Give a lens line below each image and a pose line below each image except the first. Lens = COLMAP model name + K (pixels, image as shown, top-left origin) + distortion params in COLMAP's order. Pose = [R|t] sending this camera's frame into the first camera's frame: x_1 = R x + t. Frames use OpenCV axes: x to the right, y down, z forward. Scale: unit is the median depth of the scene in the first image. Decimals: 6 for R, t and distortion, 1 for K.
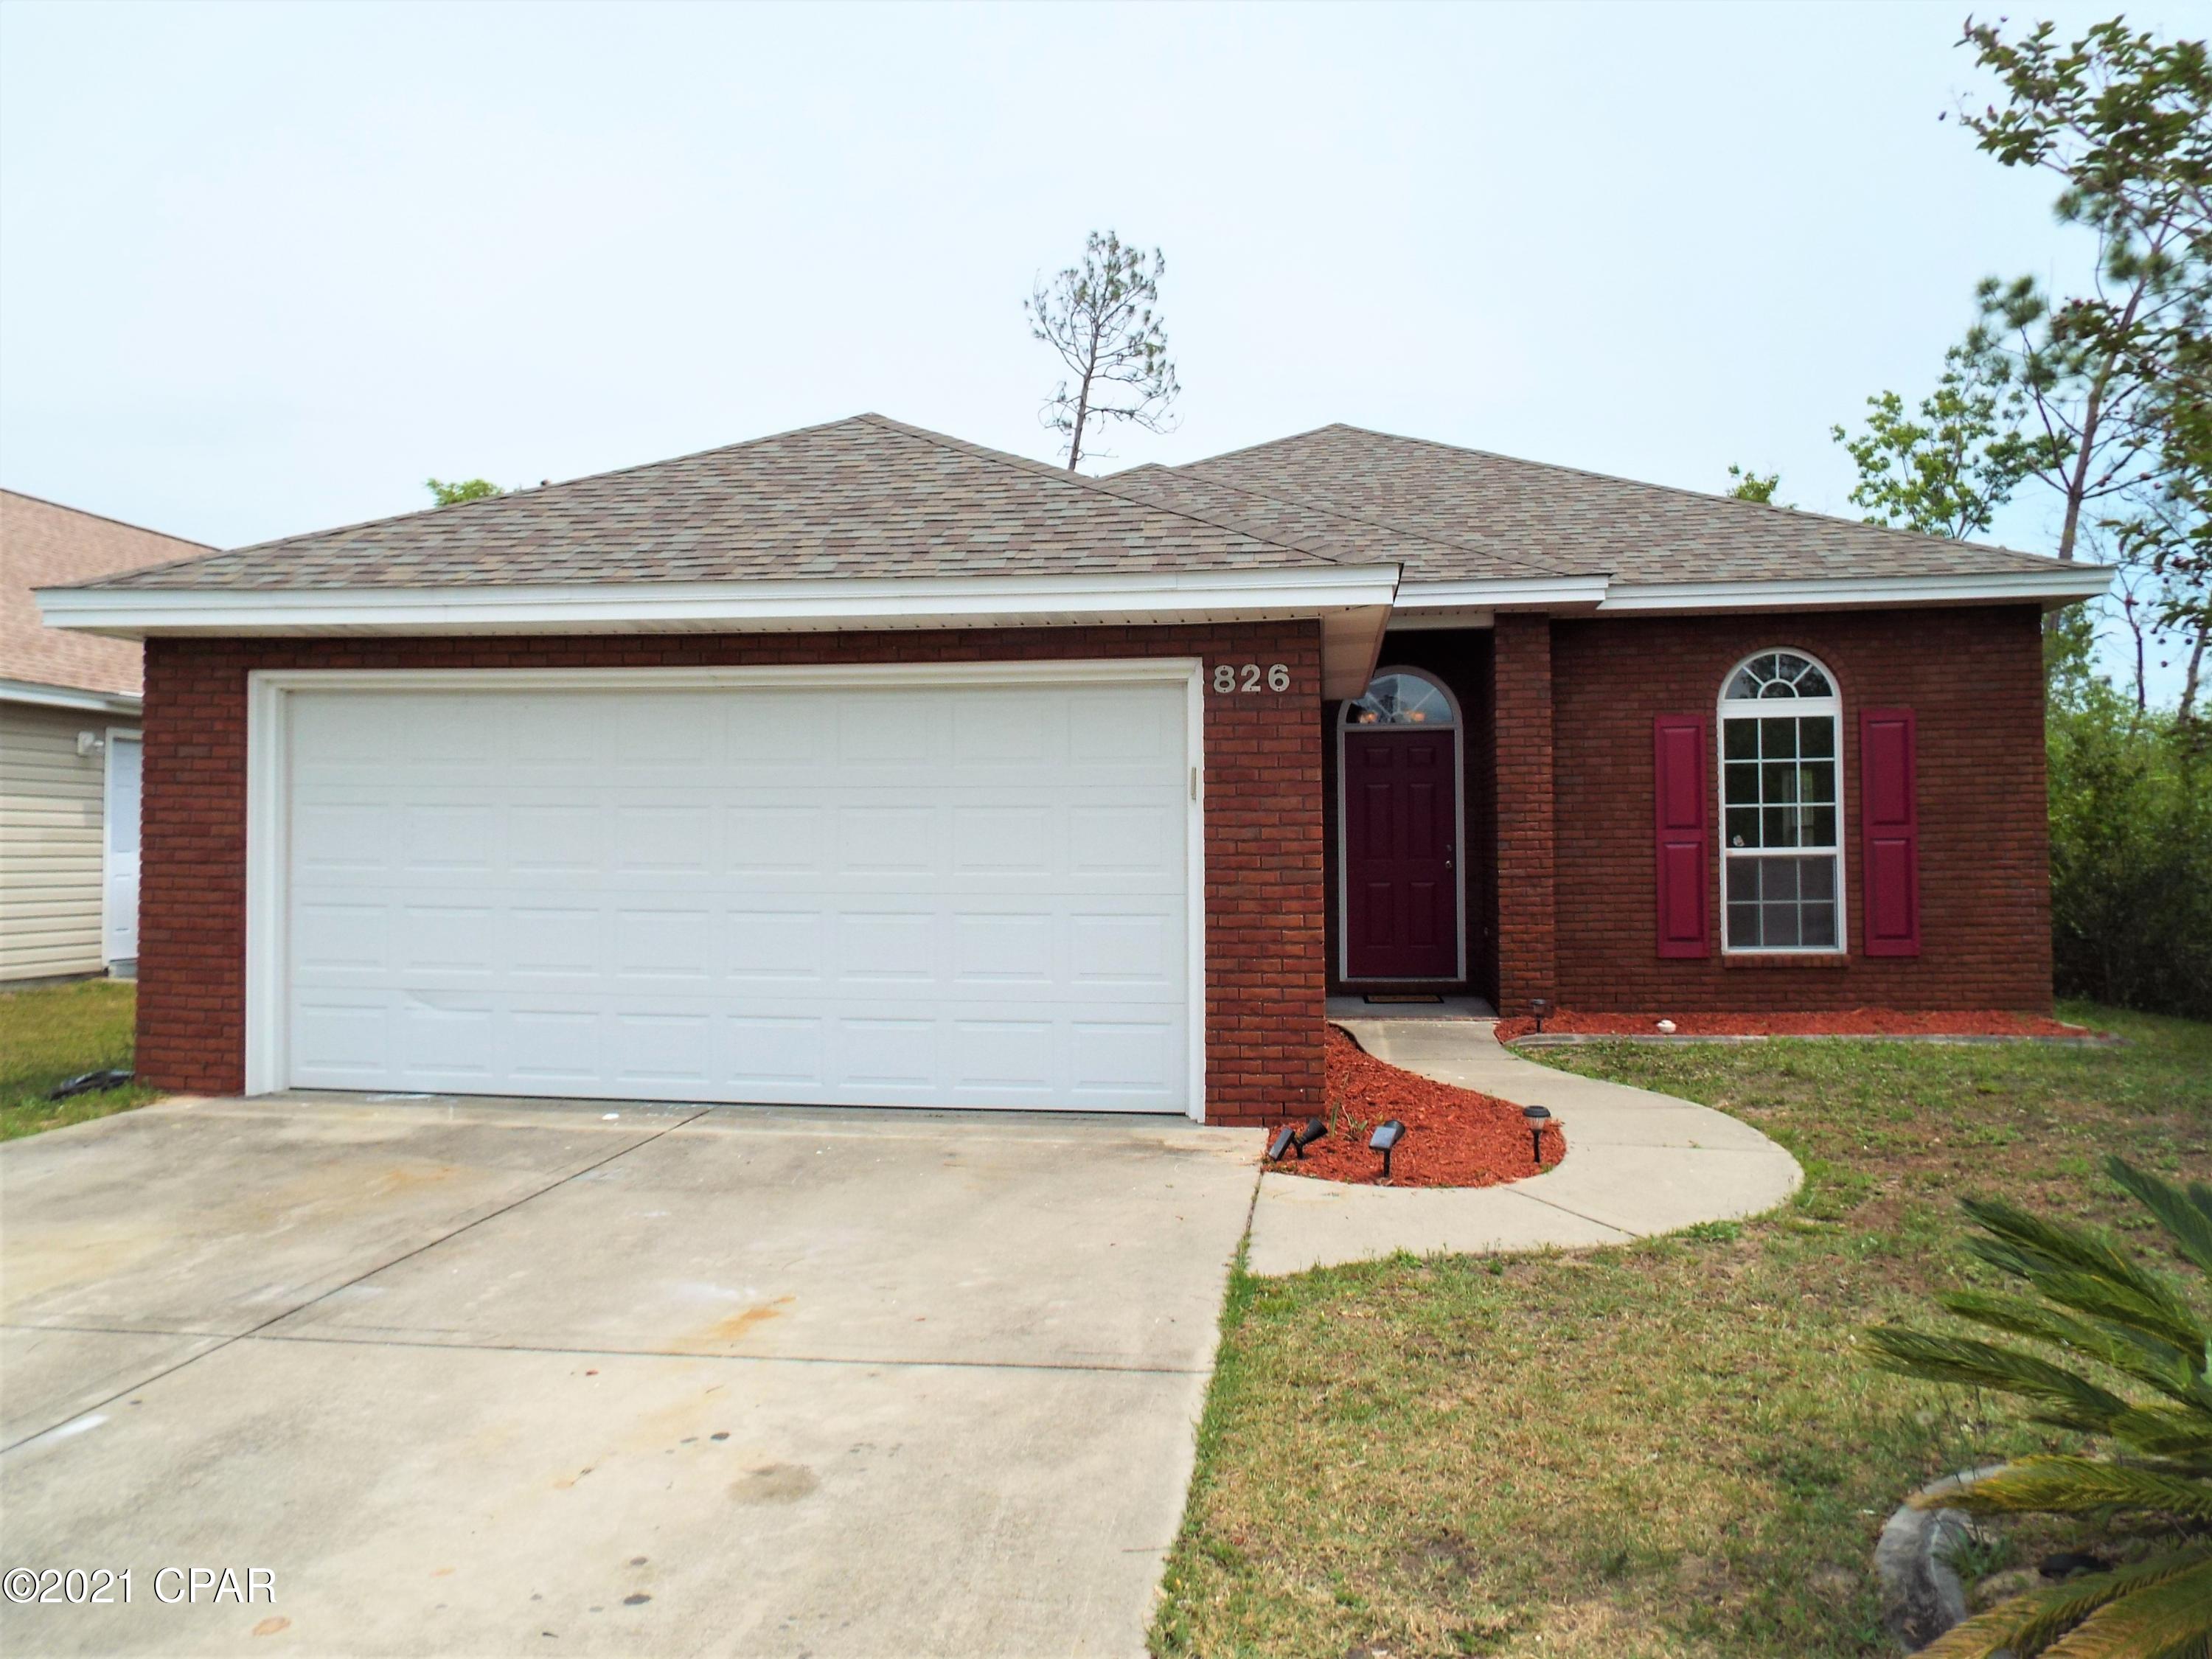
lens RADIAL K [[1659.8, 0, 1093.1], [0, 1659.8, 767.7], [0, 0, 1]] dist [0.010135, 0.354449]
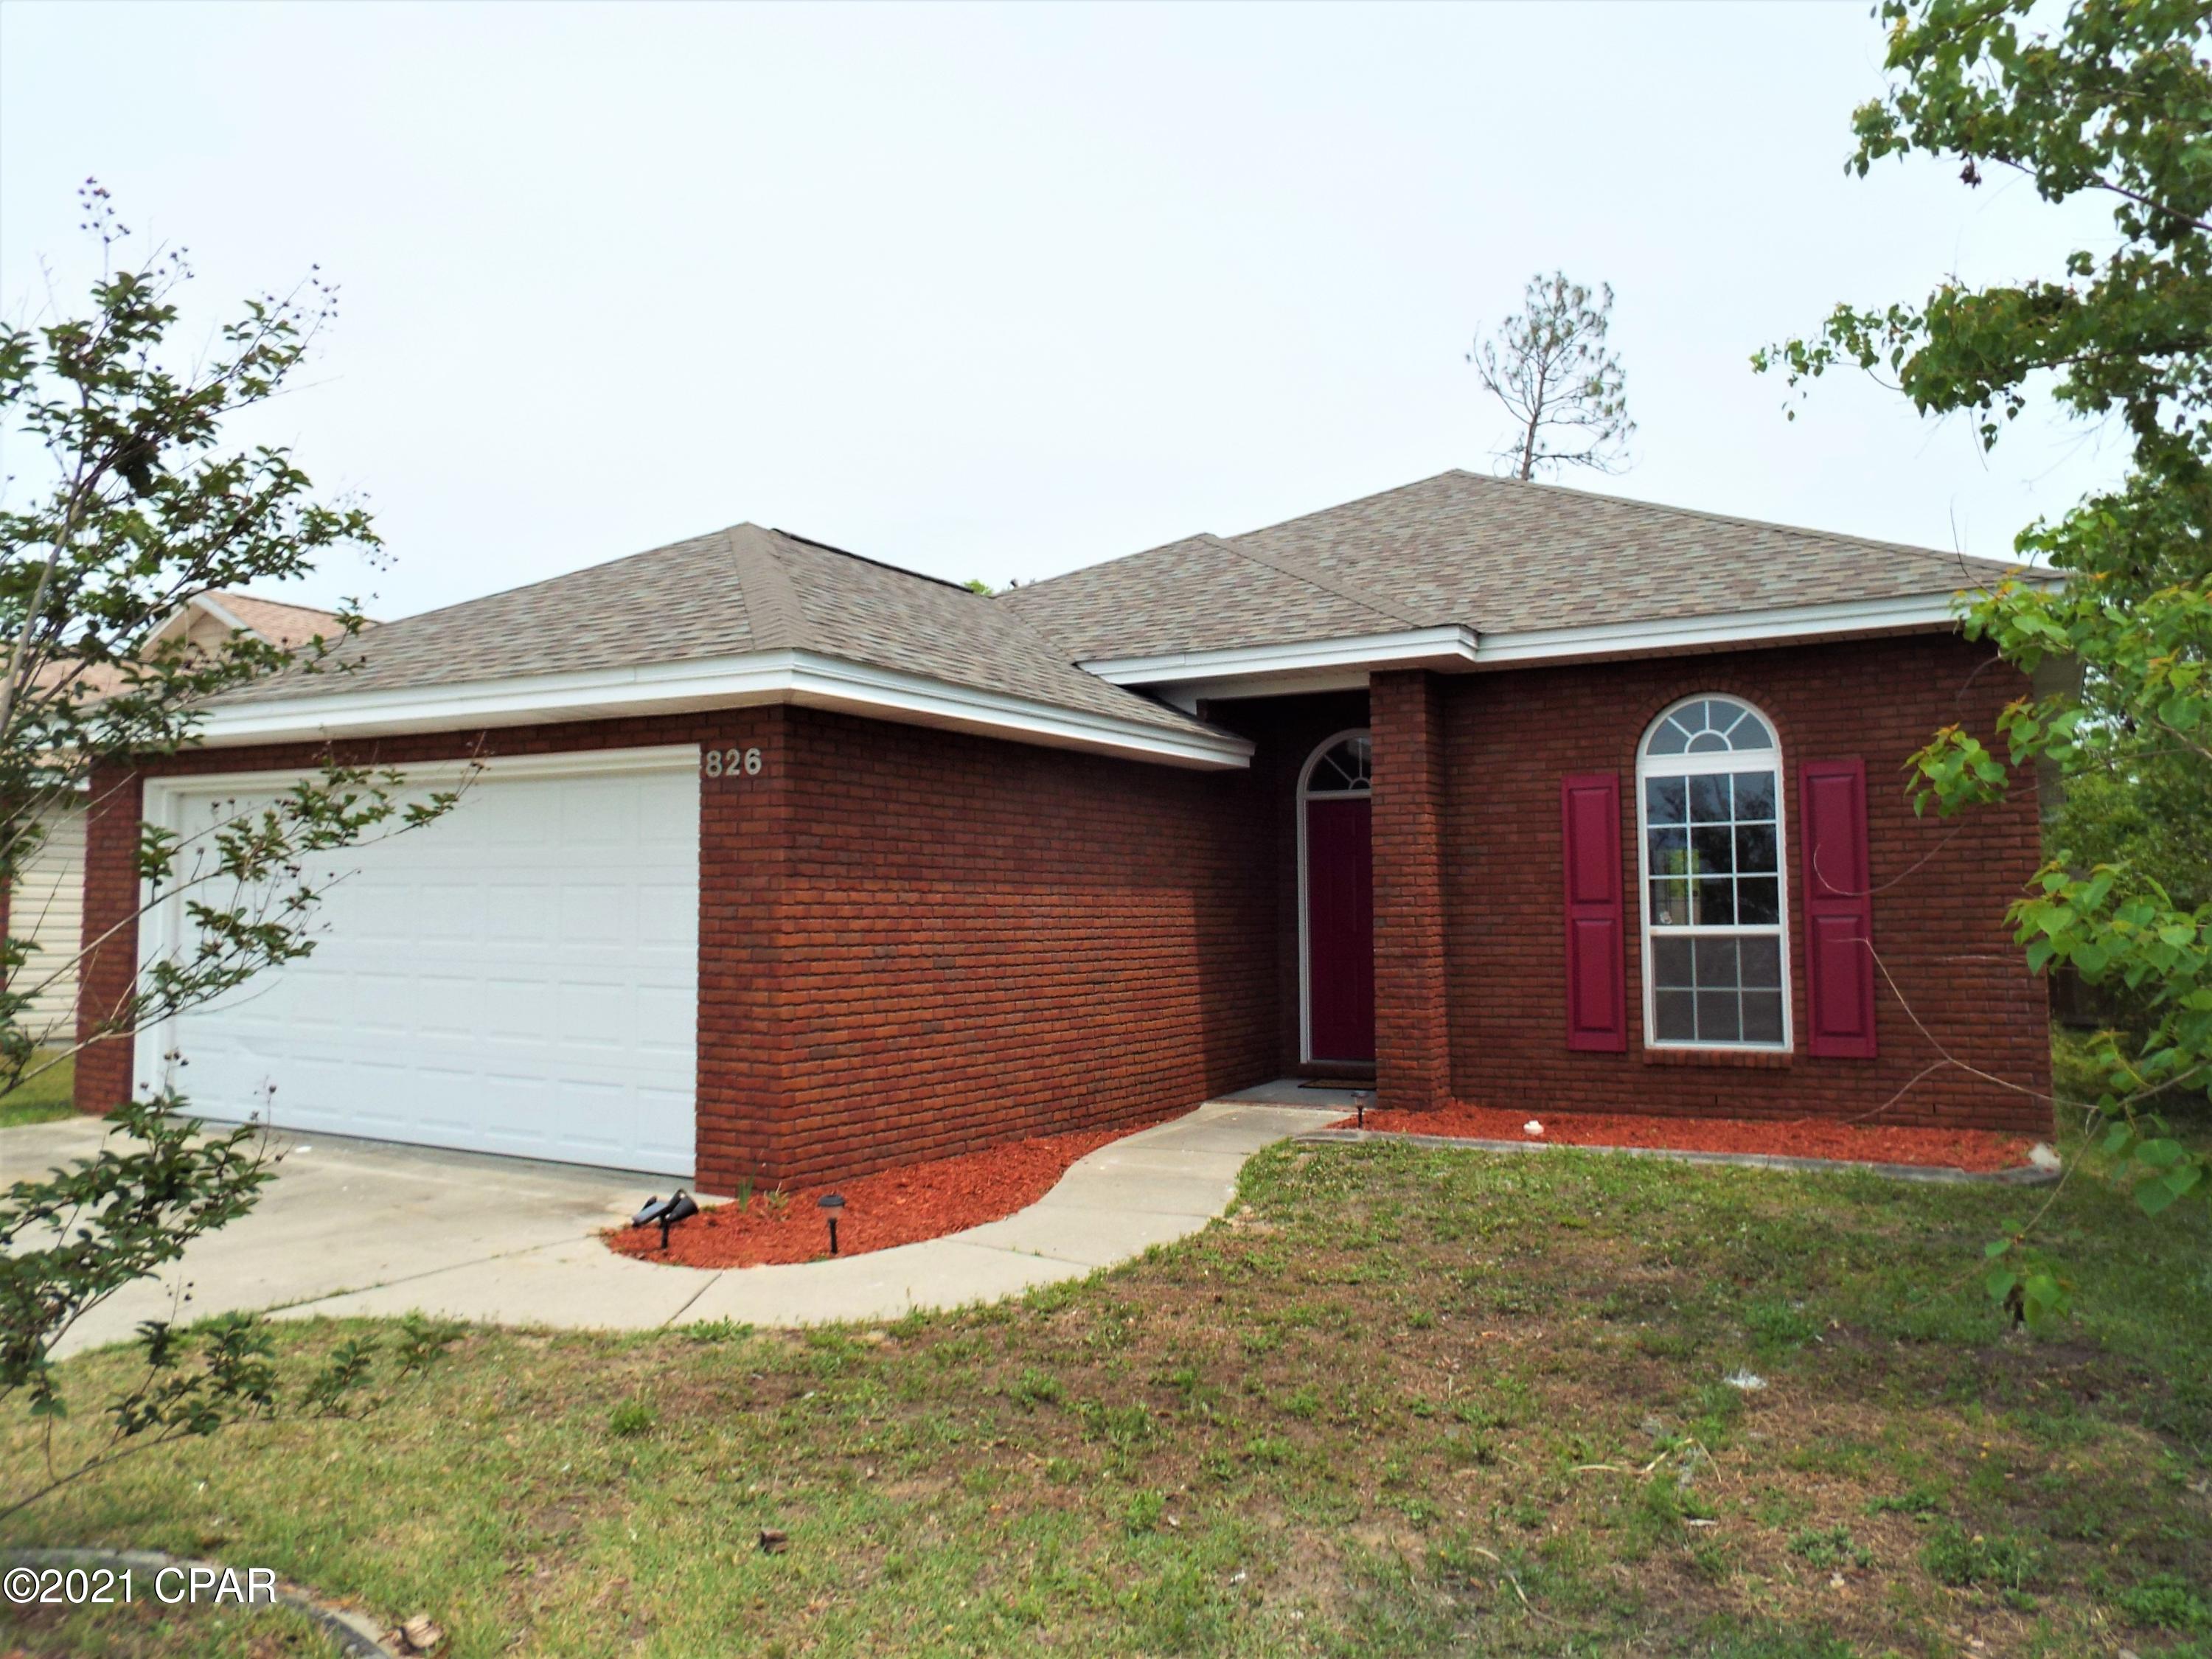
lens RADIAL K [[1659.8, 0, 1093.1], [0, 1659.8, 767.7], [0, 0, 1]] dist [0.010135, 0.354449]
pose [[0.919237, -0.032864, -0.392330, 0.458799], [0.016734, 0.998871, -0.044465, -0.000282], [0.393349, 0.034309, 0.918749, 0.084828]]
